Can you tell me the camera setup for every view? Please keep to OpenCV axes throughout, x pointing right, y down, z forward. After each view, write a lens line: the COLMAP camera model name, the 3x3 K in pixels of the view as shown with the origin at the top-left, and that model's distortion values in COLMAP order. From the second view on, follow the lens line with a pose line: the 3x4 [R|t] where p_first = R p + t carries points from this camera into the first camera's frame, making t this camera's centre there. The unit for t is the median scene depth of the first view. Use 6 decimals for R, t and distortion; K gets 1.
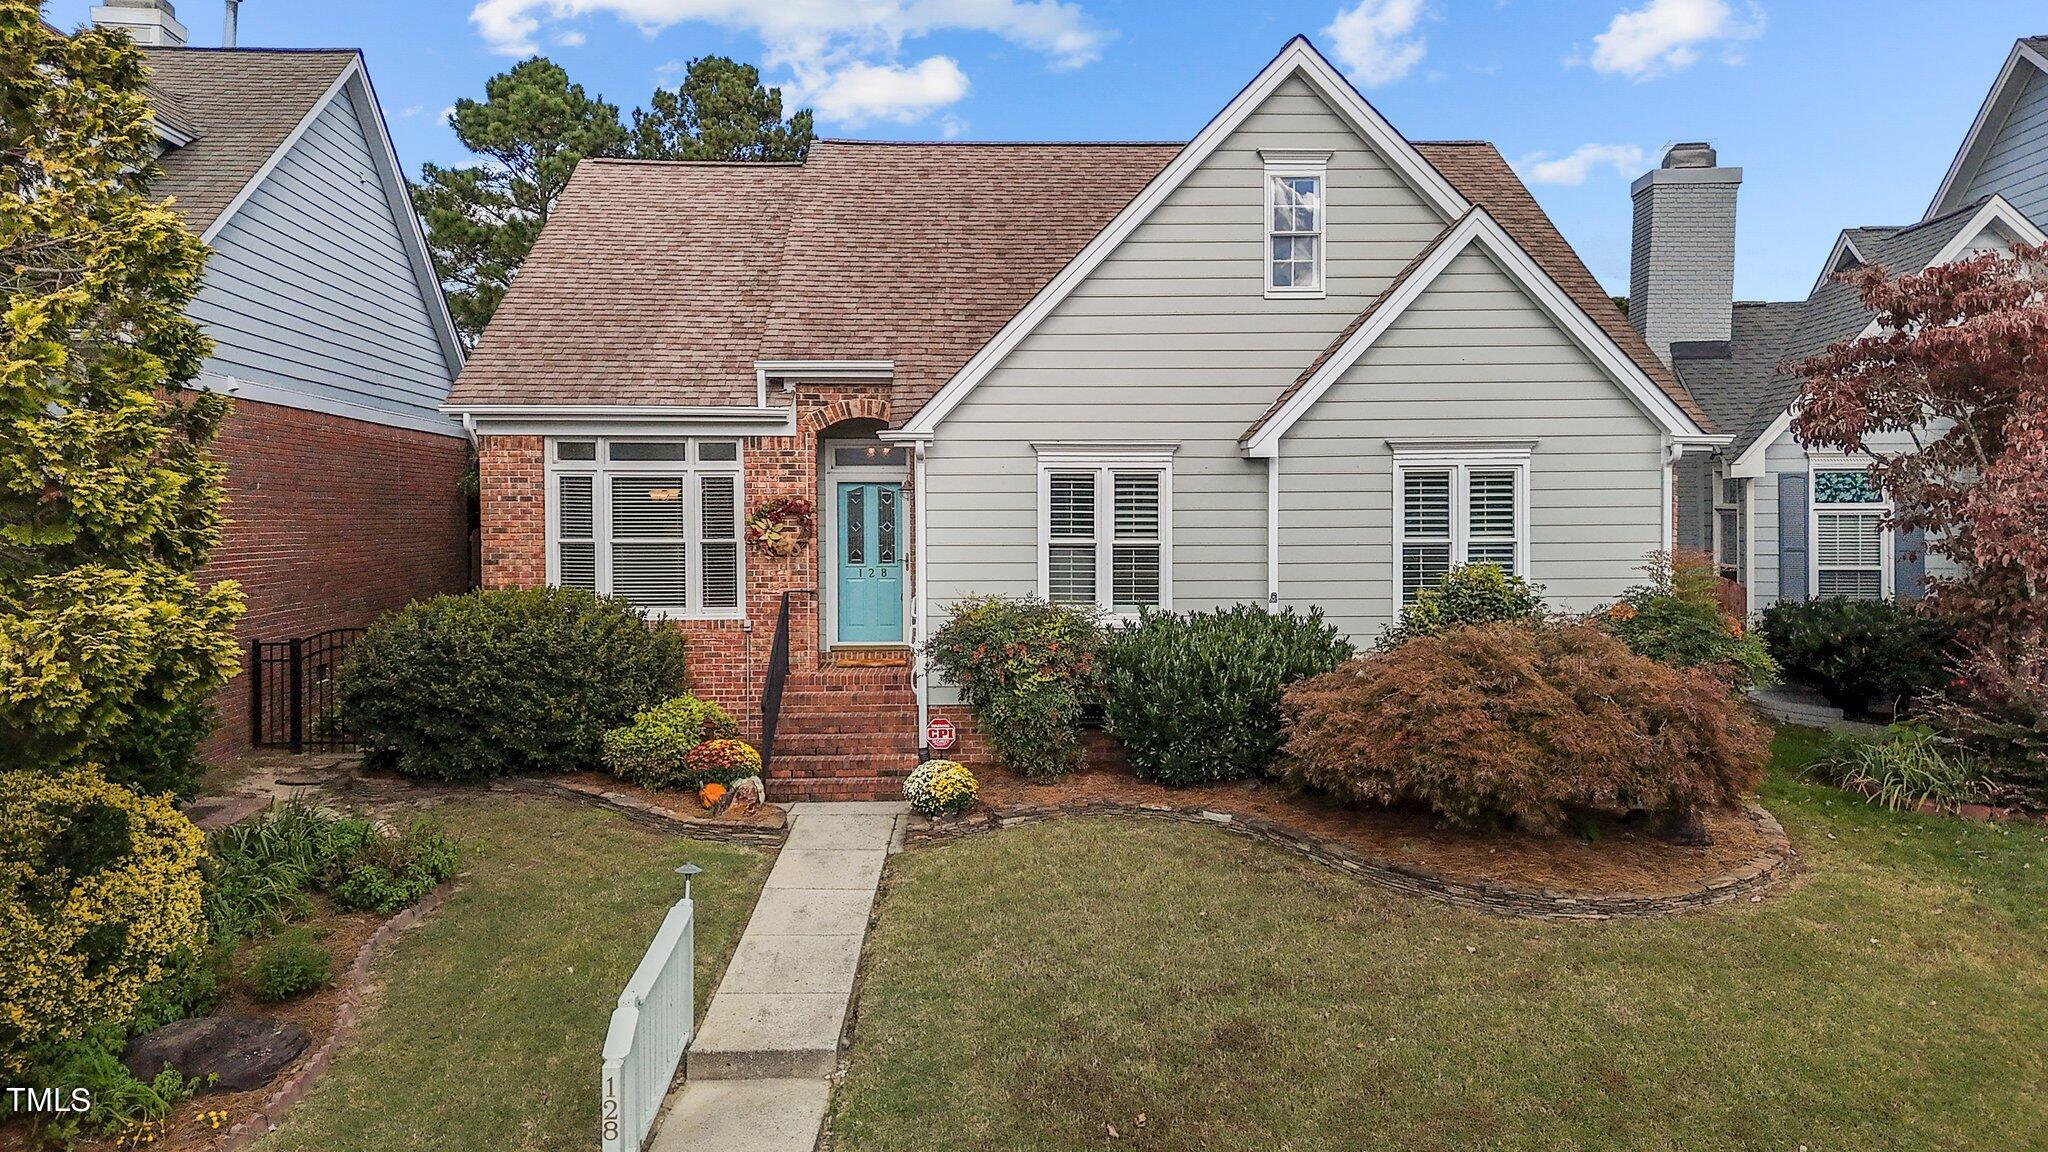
lens RADIAL K [[1500.2, 0, 1023.7], [0, 1500.2, 554.4], [0, 0, 1]] dist [0.086498, -0.063007]
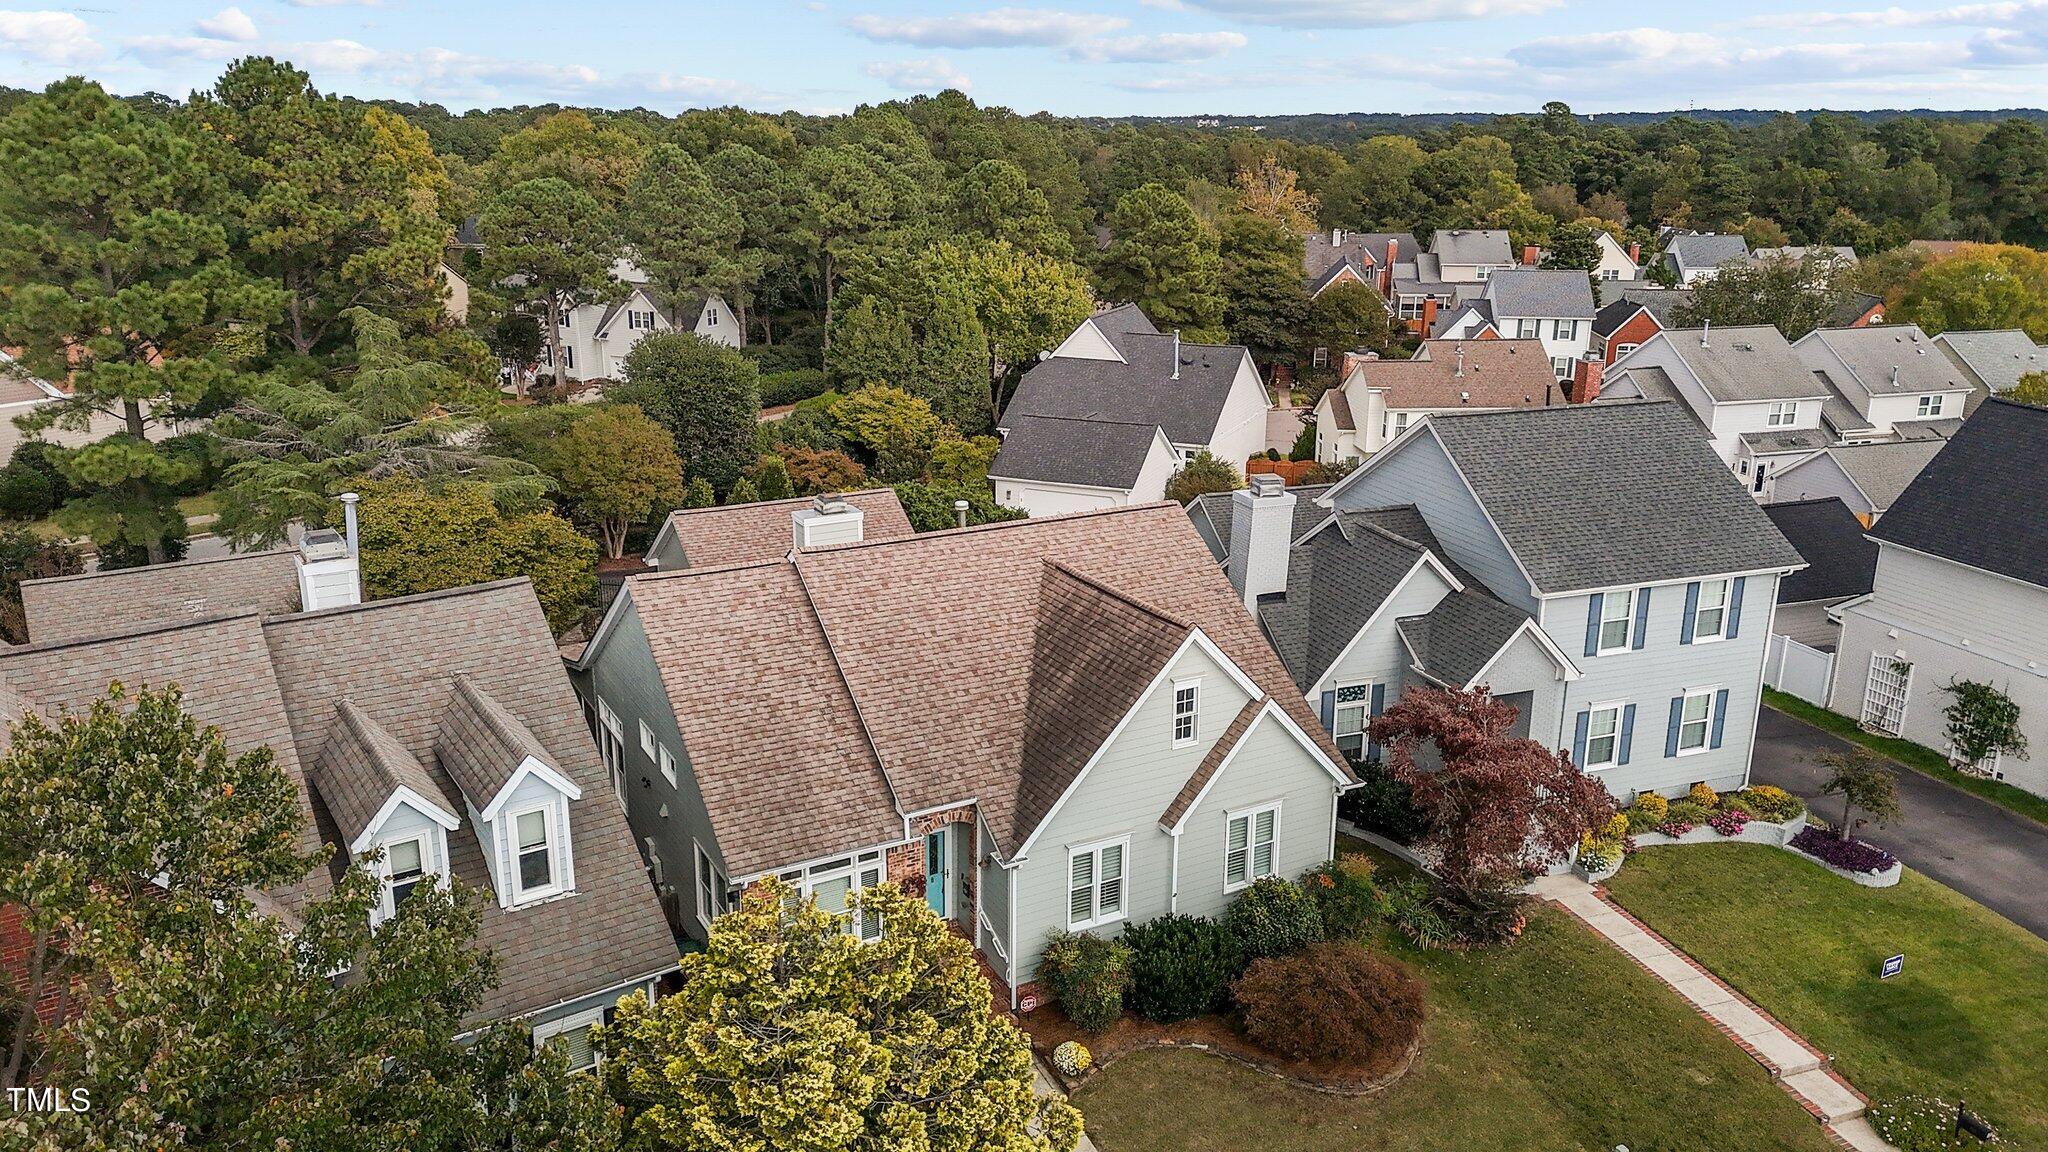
lens RADIAL K [[1508.9, 0, 1024.0], [0, 1508.9, 576.0], [0, 0, 1]] dist [0.129038, -0.158494]
pose [[0.888488, -0.124848, 0.441591, -0.827778], [0.006594, 0.965654, 0.259747, -0.884560], [-0.458853, -0.227870, 0.858795, -0.513538]]
